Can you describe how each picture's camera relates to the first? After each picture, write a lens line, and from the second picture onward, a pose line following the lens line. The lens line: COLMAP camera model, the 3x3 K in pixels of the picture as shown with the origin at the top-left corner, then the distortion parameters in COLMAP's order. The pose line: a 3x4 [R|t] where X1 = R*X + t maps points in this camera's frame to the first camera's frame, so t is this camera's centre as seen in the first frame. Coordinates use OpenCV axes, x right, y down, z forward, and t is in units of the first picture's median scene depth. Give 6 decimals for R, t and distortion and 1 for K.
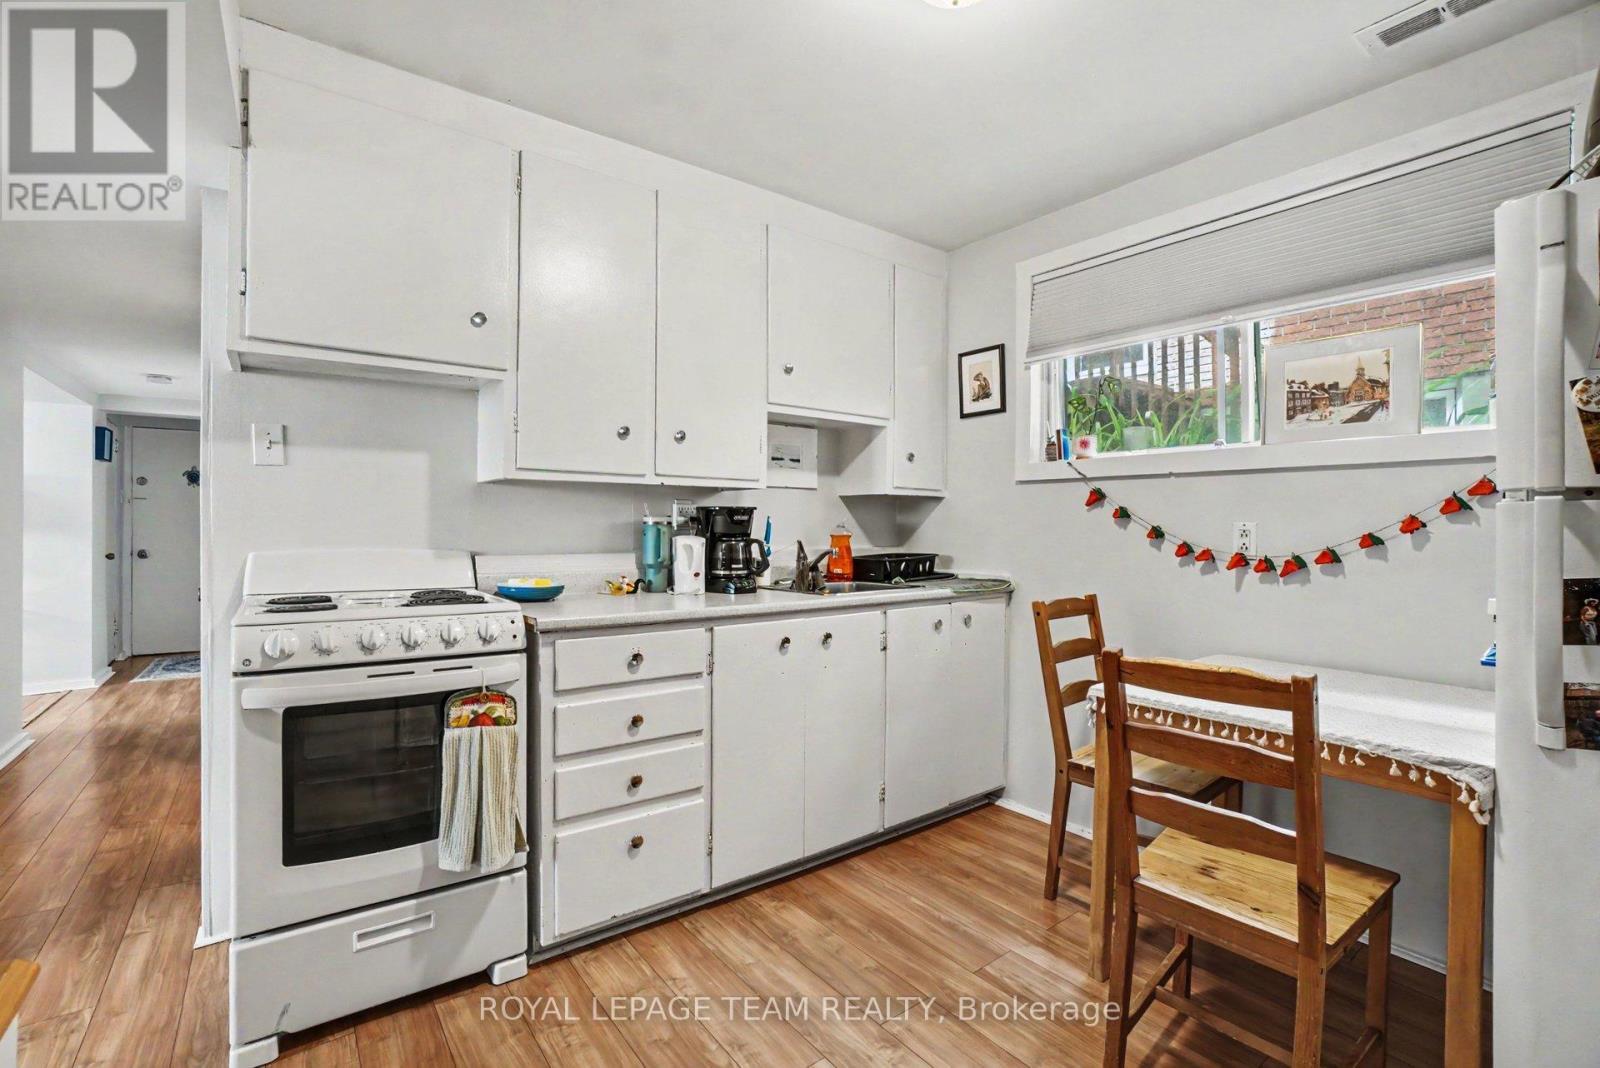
lens RADIAL K [[725.8, 0, 808.0], [0, 725.8, 518.5], [0, 0, 1]] dist [-0.001962, 0.000162]
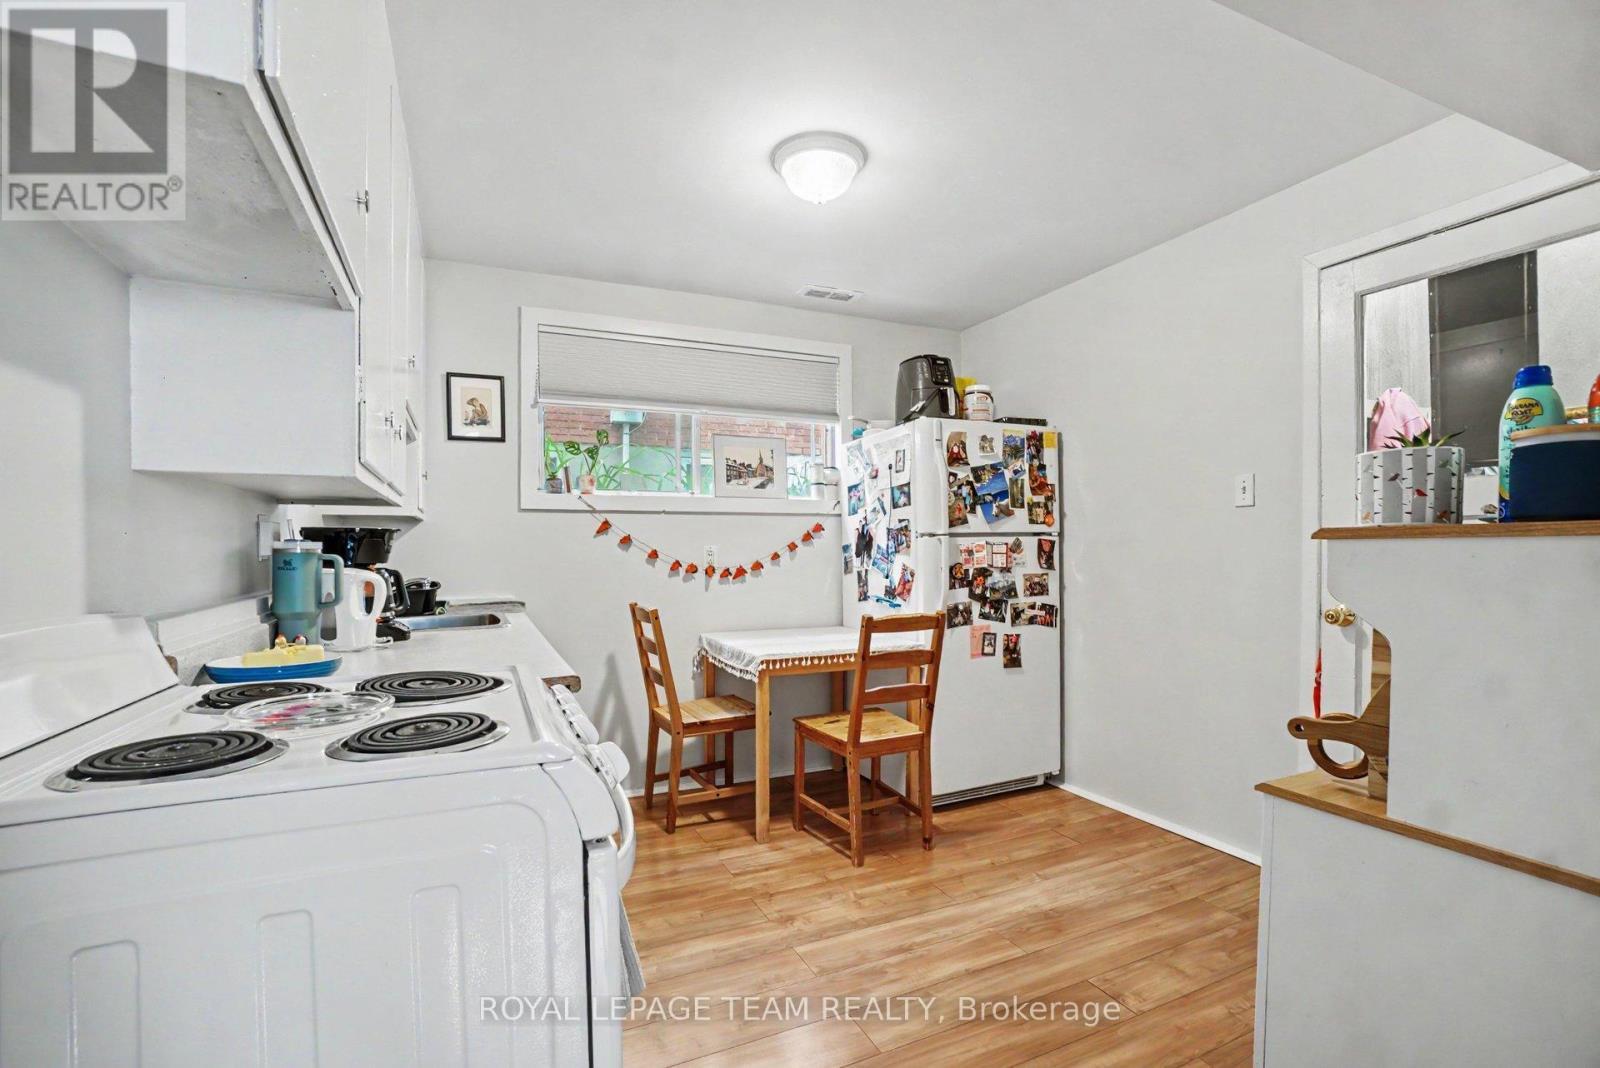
lens RADIAL K [[725.8, 0, 804.9], [0, 725.8, 550.3], [0, 0, 1]] dist [-0.001962, 0.000162]
pose [[0.234313, -0.011013, 0.972099, -0.878771], [0.002503, 0.999939, 0.010725, -0.002169], [-0.972158, -0.000080, 0.234326, 0.458353]]
